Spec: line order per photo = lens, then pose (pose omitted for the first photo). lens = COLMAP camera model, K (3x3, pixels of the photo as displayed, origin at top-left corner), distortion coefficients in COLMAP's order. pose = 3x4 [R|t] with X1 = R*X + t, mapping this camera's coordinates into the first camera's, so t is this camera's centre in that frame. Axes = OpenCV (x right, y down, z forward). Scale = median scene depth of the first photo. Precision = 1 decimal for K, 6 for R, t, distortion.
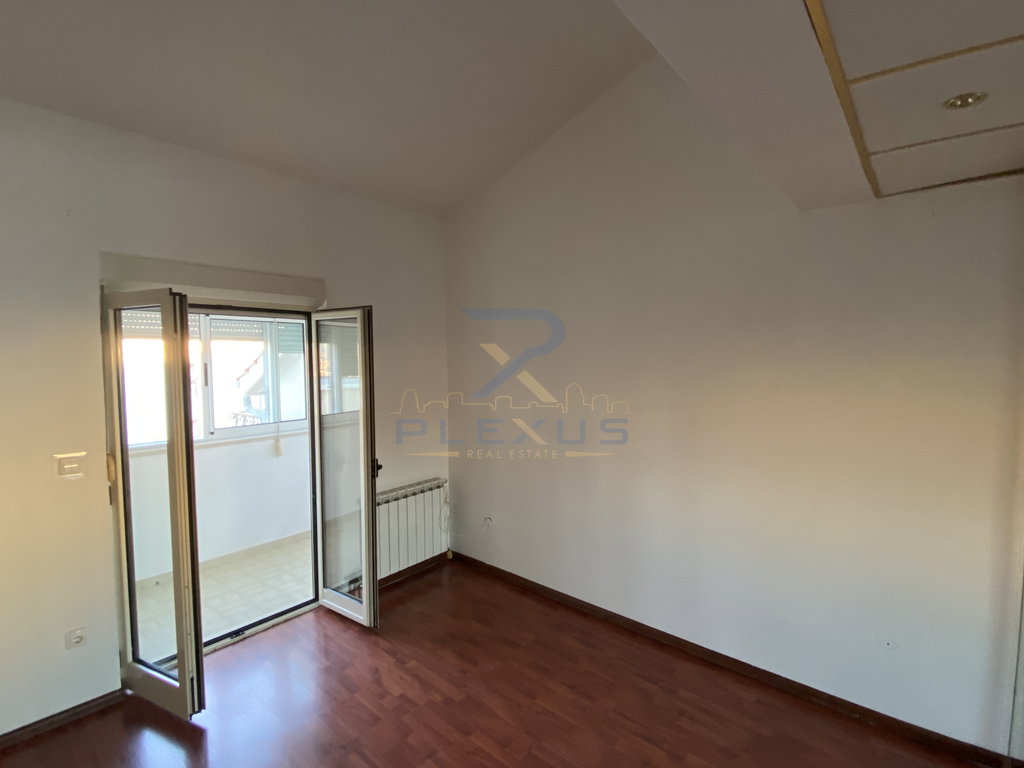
lens RADIAL K [[499.9, 0, 516.8], [0, 499.9, 378.6], [0, 0, 1]] dist [0.001238, -0.007275]
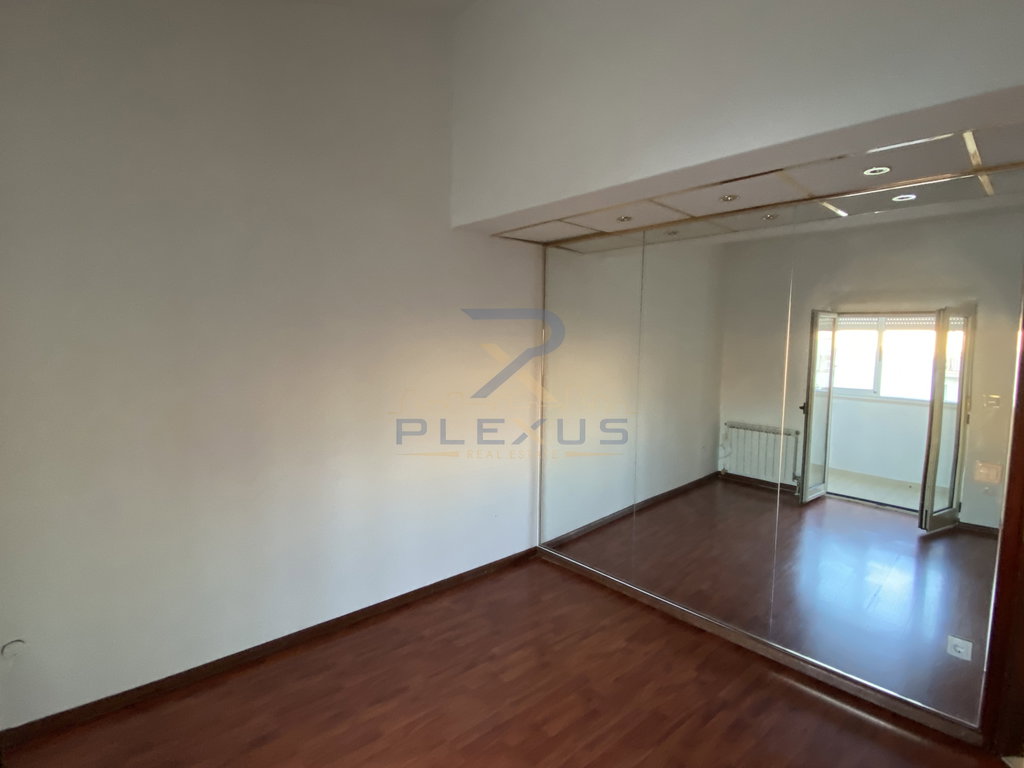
lens RADIAL K [[499.9, 0, 502.9], [0, 499.9, 387.0], [0, 0, 1]] dist [0.001238, -0.007275]
pose [[0.145871, -0.086570, 0.985509, -0.613311], [0.025314, 0.996164, 0.083759, -0.018867], [-0.988980, 0.012729, 0.147503, 0.554275]]
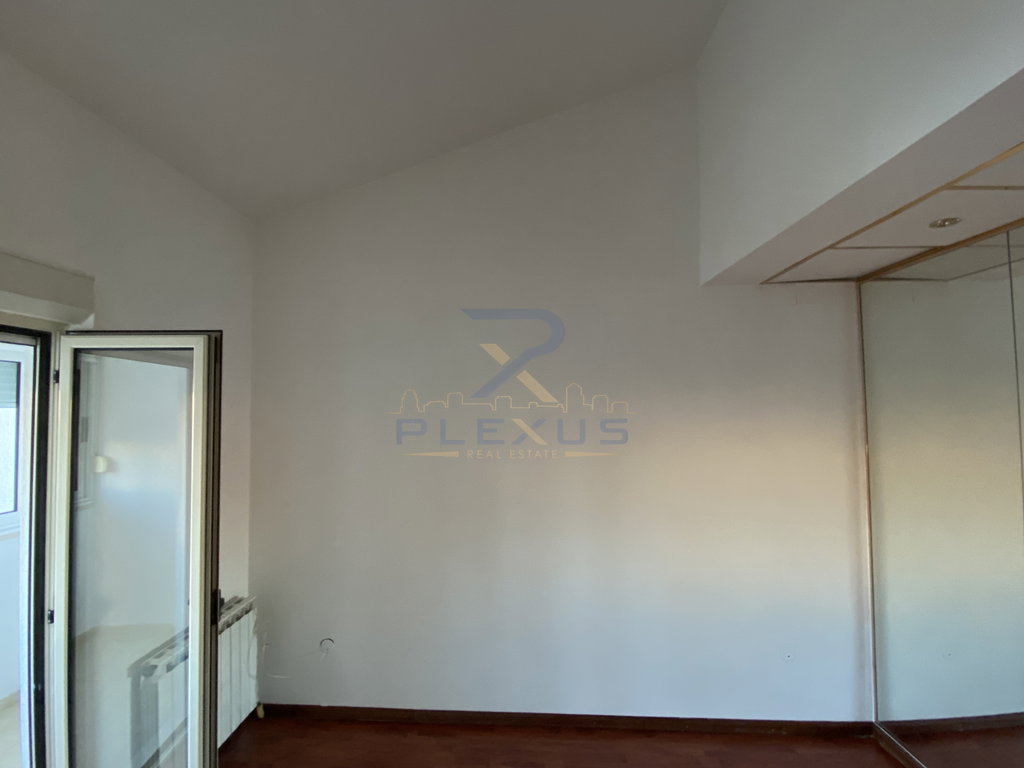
lens RADIAL K [[499.9, 0, 505.3], [0, 499.9, 383.6], [0, 0, 1]] dist [0.001238, -0.007275]
pose [[0.789924, 0.025932, 0.612656, -0.394381], [0.029259, 0.996374, -0.079898, -0.025317], [-0.612506, 0.081039, 0.786301, 0.328565]]
